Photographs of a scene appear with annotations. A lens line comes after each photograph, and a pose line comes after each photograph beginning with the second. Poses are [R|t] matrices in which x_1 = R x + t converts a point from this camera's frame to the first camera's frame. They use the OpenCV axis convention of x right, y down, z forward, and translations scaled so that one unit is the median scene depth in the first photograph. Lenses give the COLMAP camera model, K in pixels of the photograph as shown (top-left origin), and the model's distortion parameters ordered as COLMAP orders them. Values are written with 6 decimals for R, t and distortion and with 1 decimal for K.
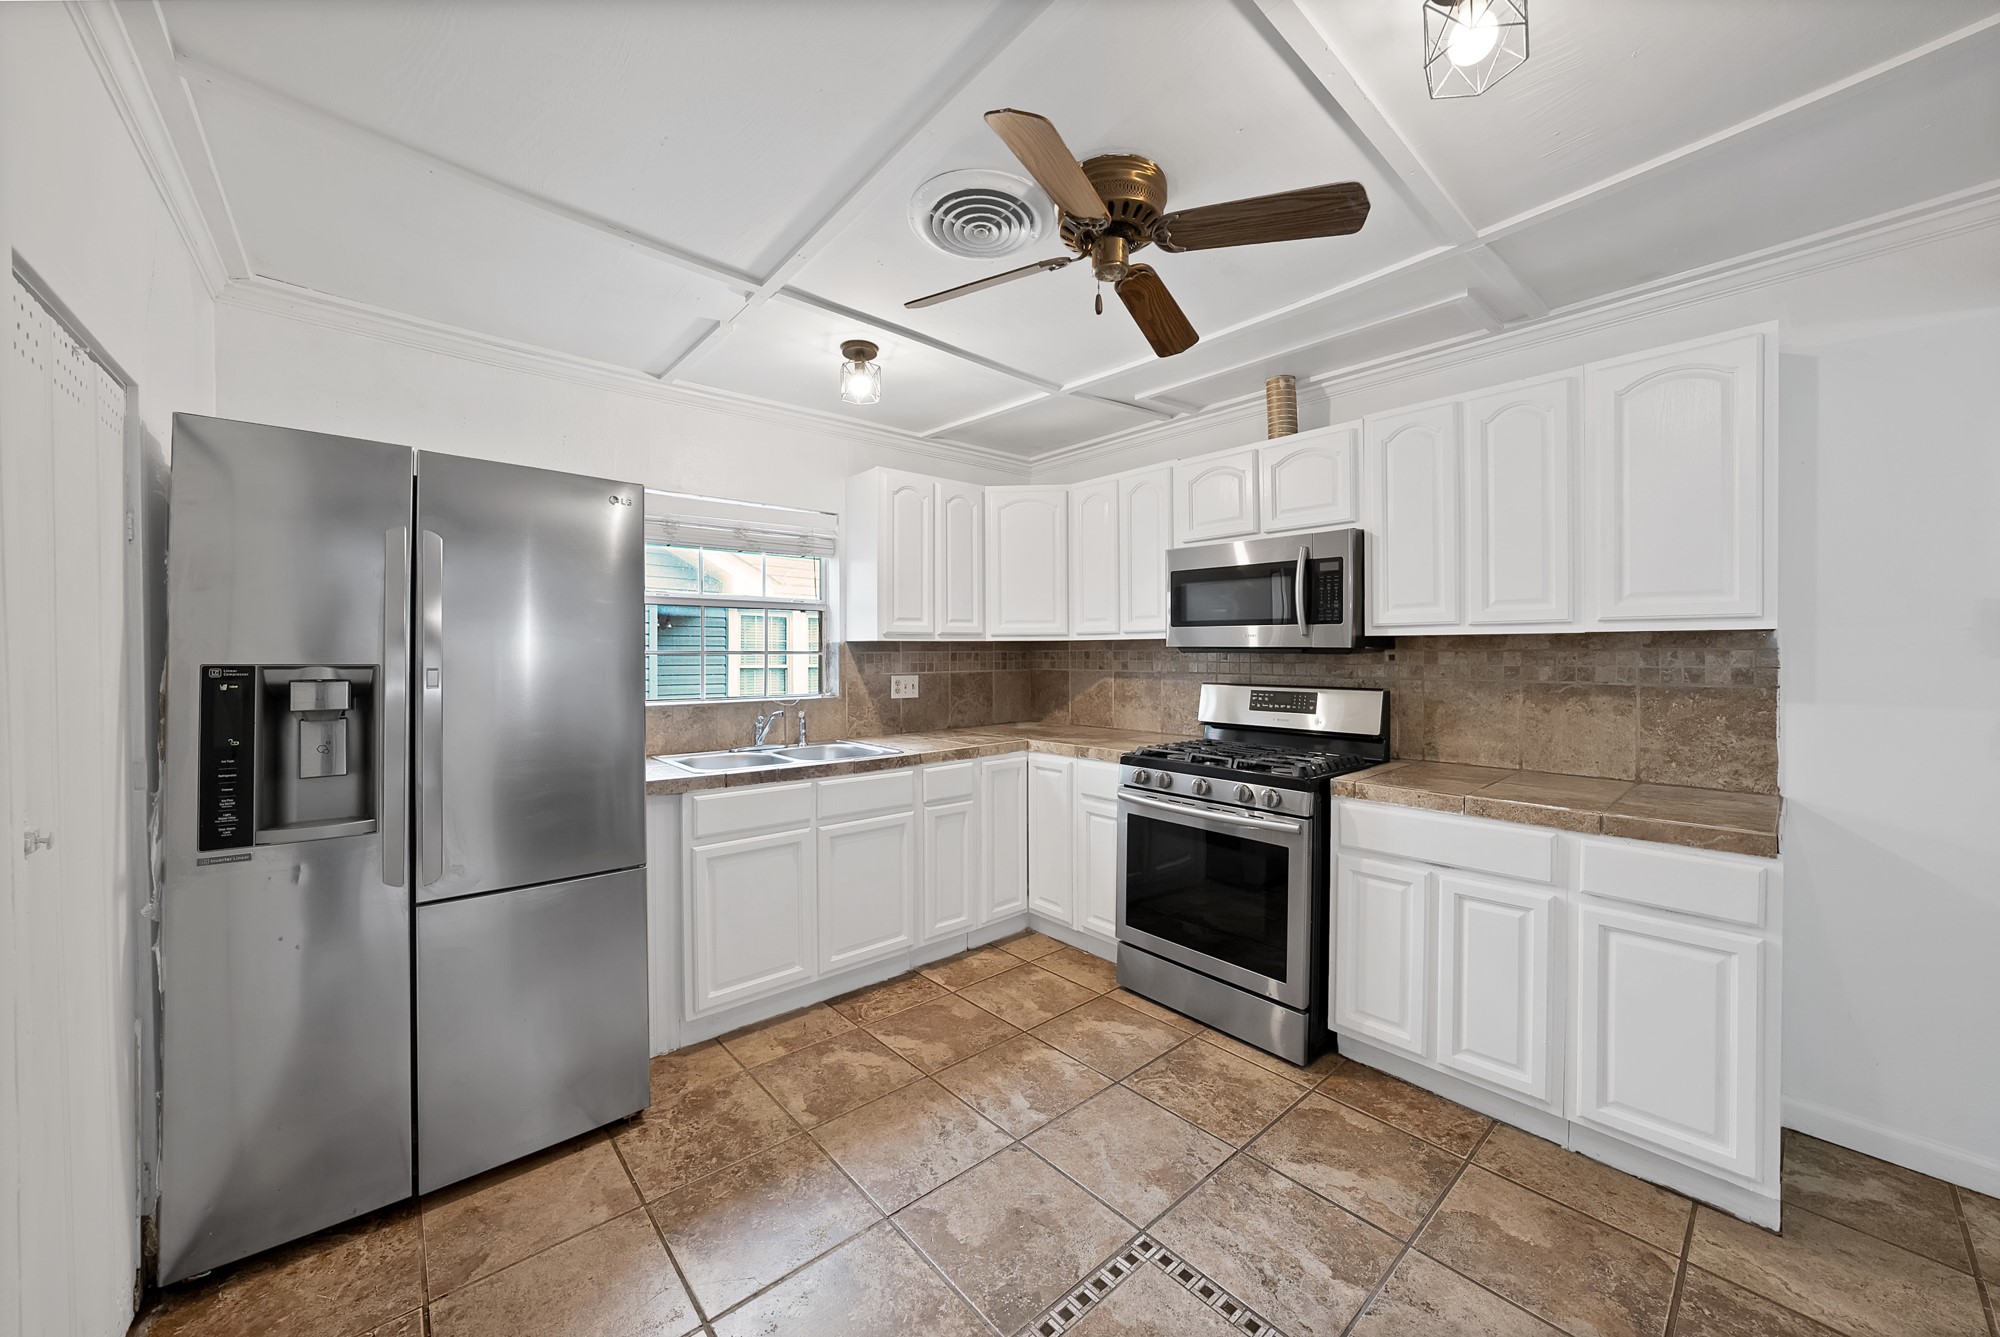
lens RADIAL K [[749.5, 0, 1055.4], [0, 749.5, 657.7], [0, 0, 1]] dist [-0.032442, 0.004517]
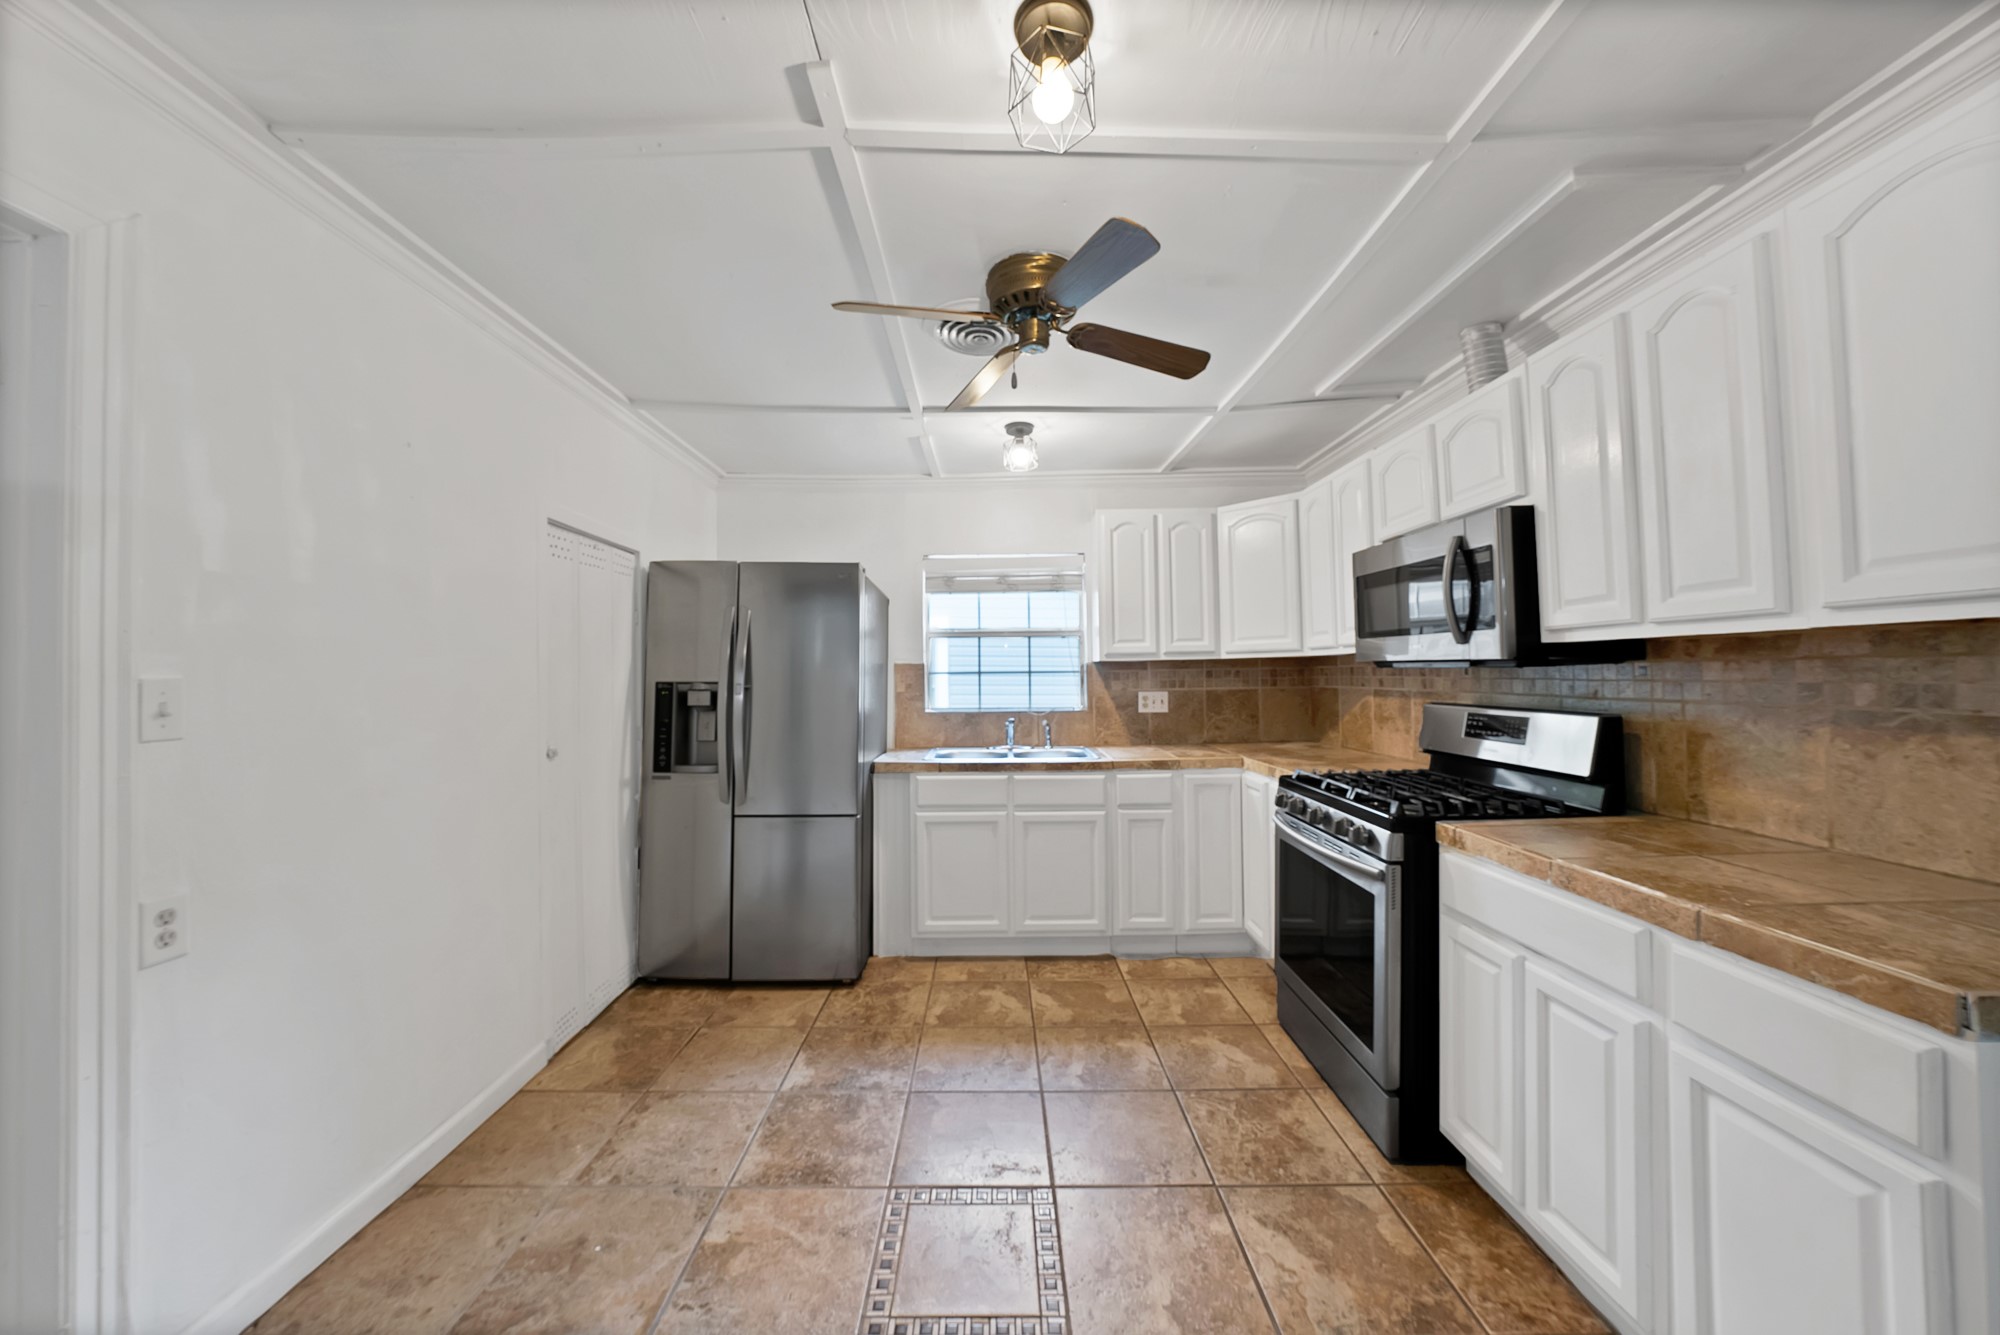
lens RADIAL K [[749.5, 0, 972.7], [0, 749.5, 653.4], [0, 0, 1]] dist [-0.032442, 0.004517]
pose [[0.714986, -0.026665, -0.698630, 0.557465], [0.007255, 0.999502, -0.030724, 0.000221], [0.699101, 0.016899, 0.714823, 0.061795]]
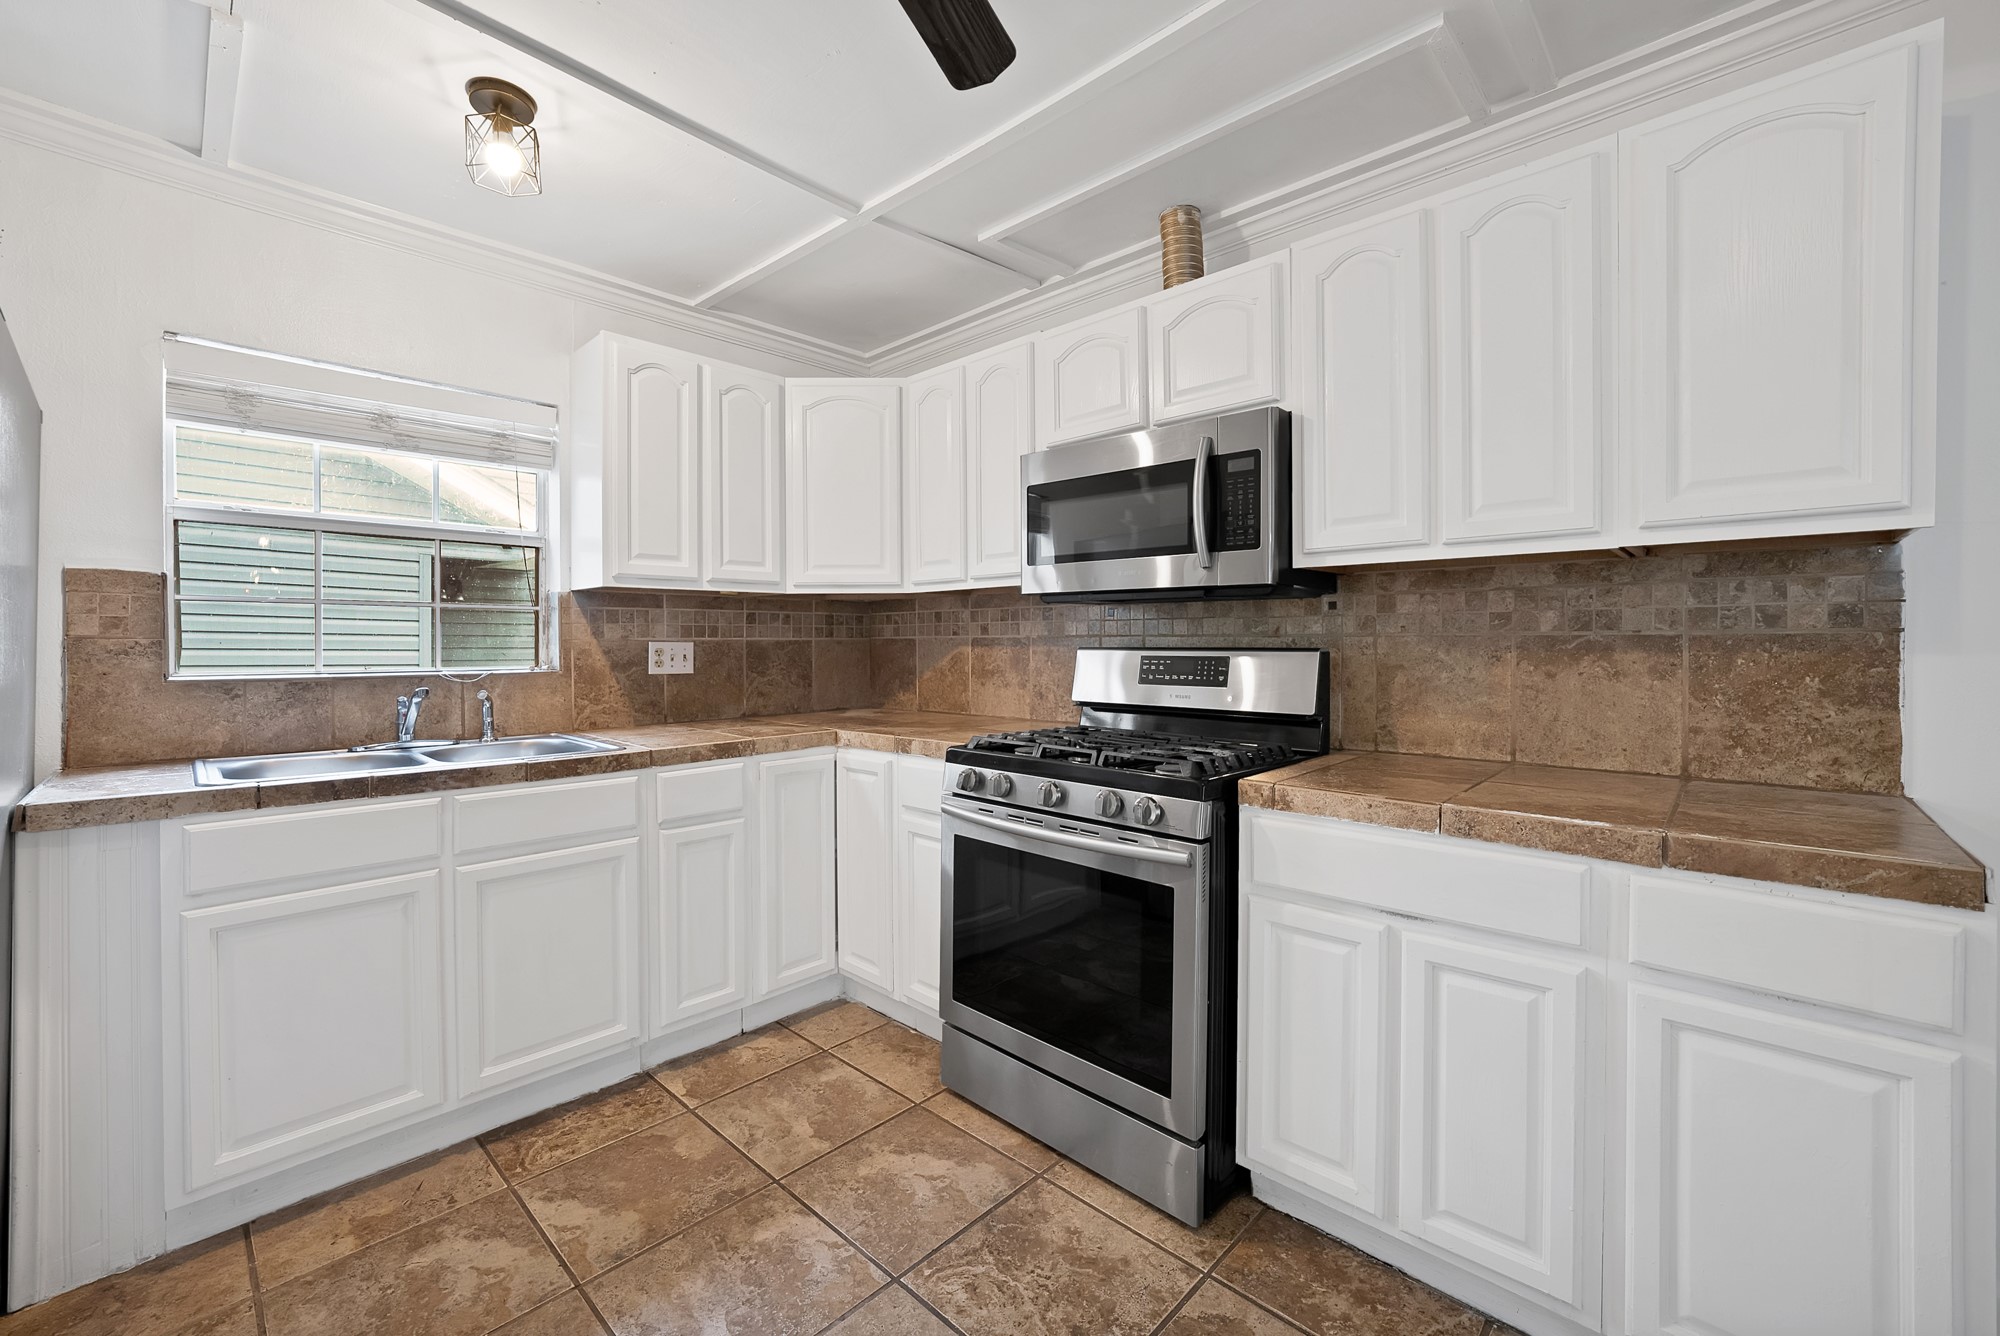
lens RADIAL K [[819.6, 0, 1060.7], [0, 819.6, 652.5], [0, 0, 1]] dist [-0.021633, 0.002801]
pose [[0.995806, -0.002522, 0.091453, 0.144870], [0.002092, 0.999986, 0.004790, 0.046162], [-0.091463, -0.004578, 0.995798, 0.293864]]
